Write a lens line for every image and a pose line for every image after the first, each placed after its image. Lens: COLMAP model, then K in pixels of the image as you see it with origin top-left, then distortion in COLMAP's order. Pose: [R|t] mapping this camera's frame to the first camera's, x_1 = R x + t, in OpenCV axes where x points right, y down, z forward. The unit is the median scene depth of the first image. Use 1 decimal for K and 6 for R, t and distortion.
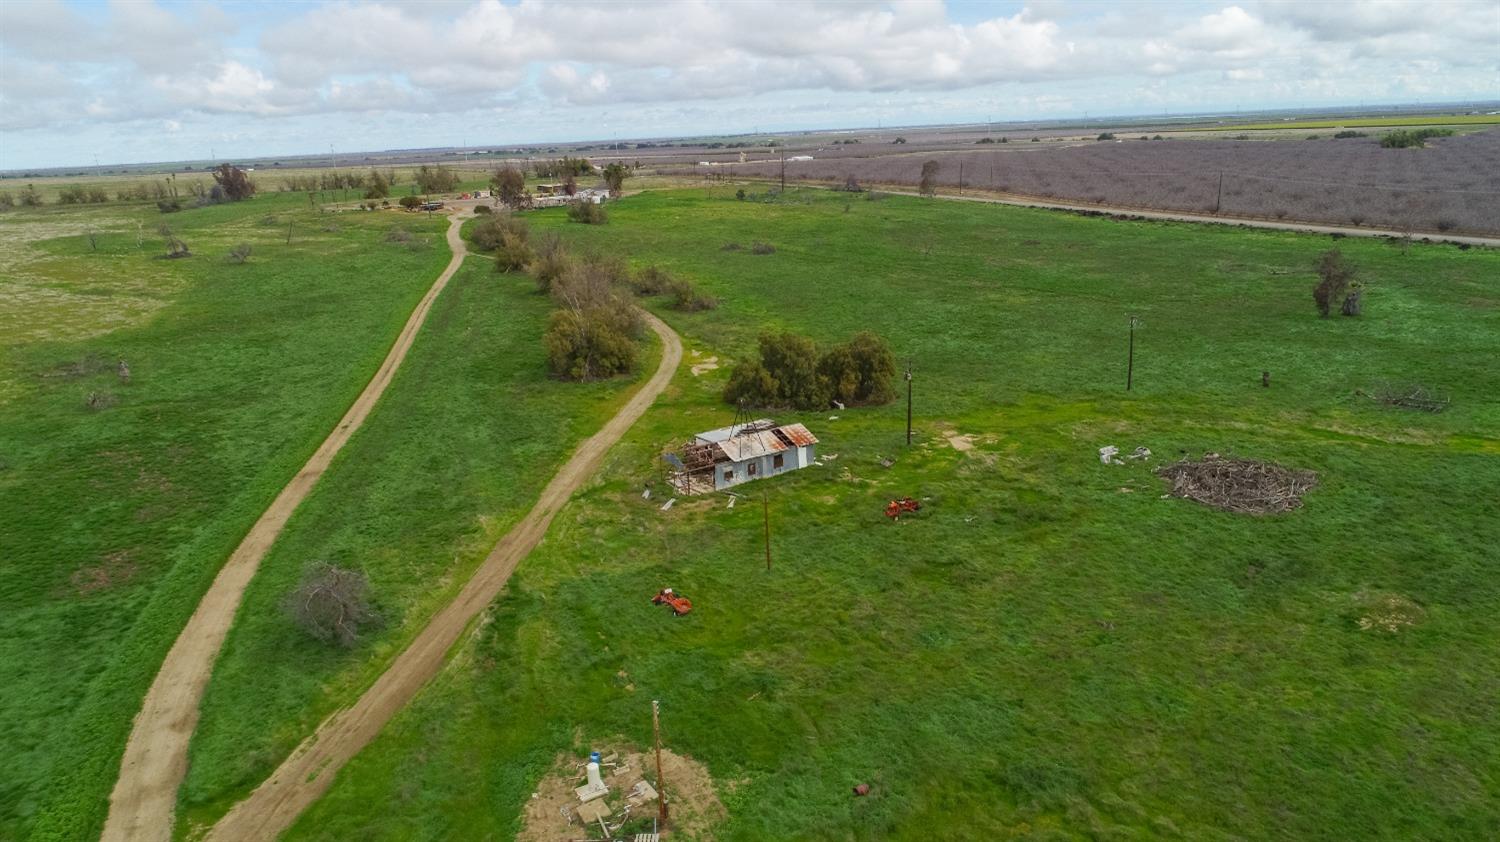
lens RADIAL K [[1002.9, 0, 750.0], [0, 1002.9, 421.0], [0, 0, 1]] dist [-0.003981, 0.001828]
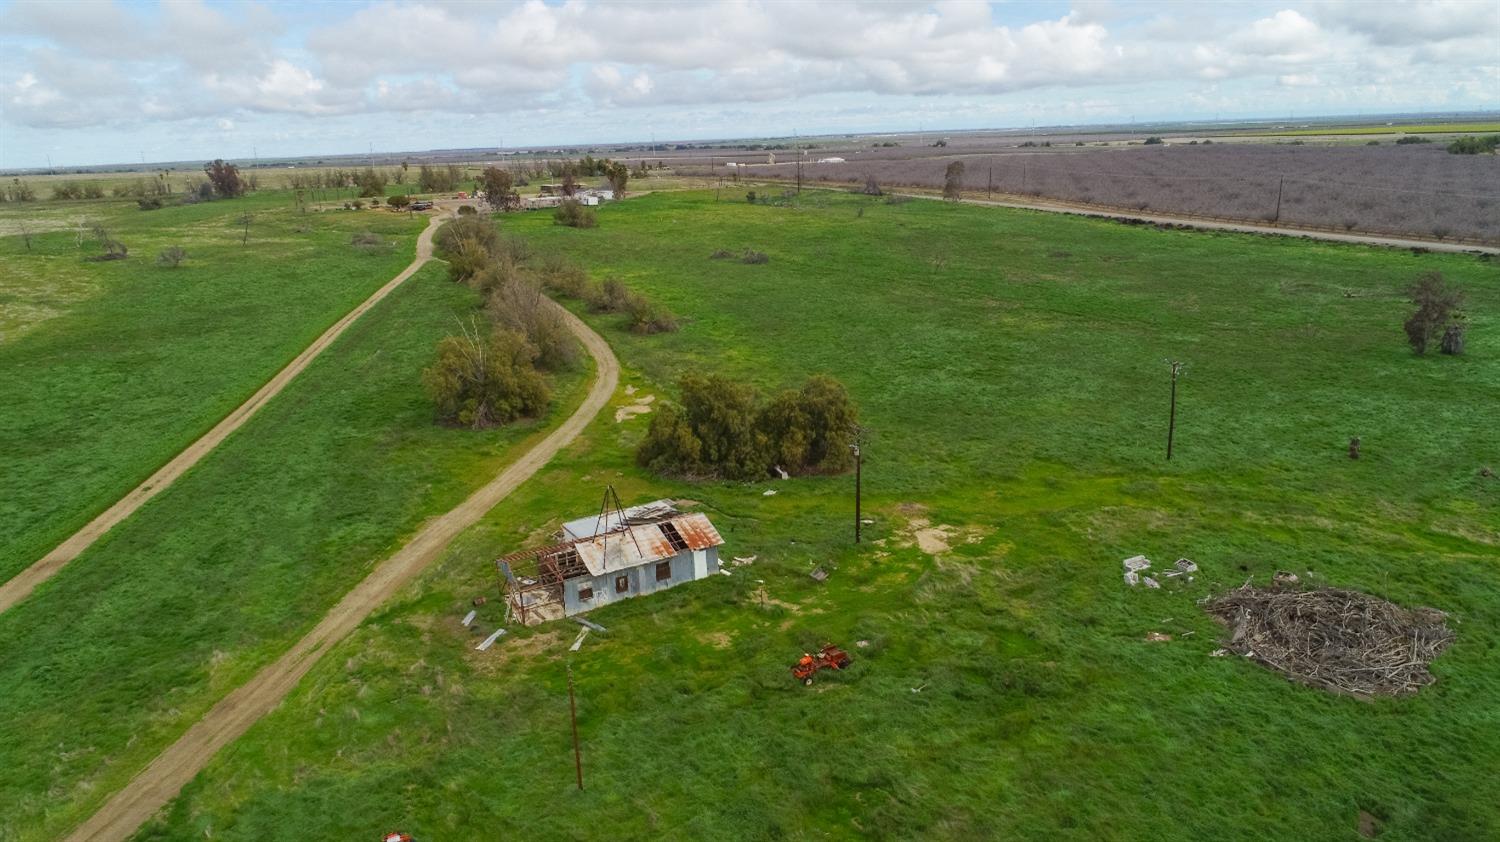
lens RADIAL K [[1002.9, 0, 750.0], [0, 1002.9, 421.0], [0, 0, 1]] dist [-0.003981, 0.001828]
pose [[0.999117, 0.018256, -0.037835, 0.052156], [-0.018349, 0.999829, -0.002101, -0.030018], [0.037791, 0.002794, 0.999282, 0.134151]]
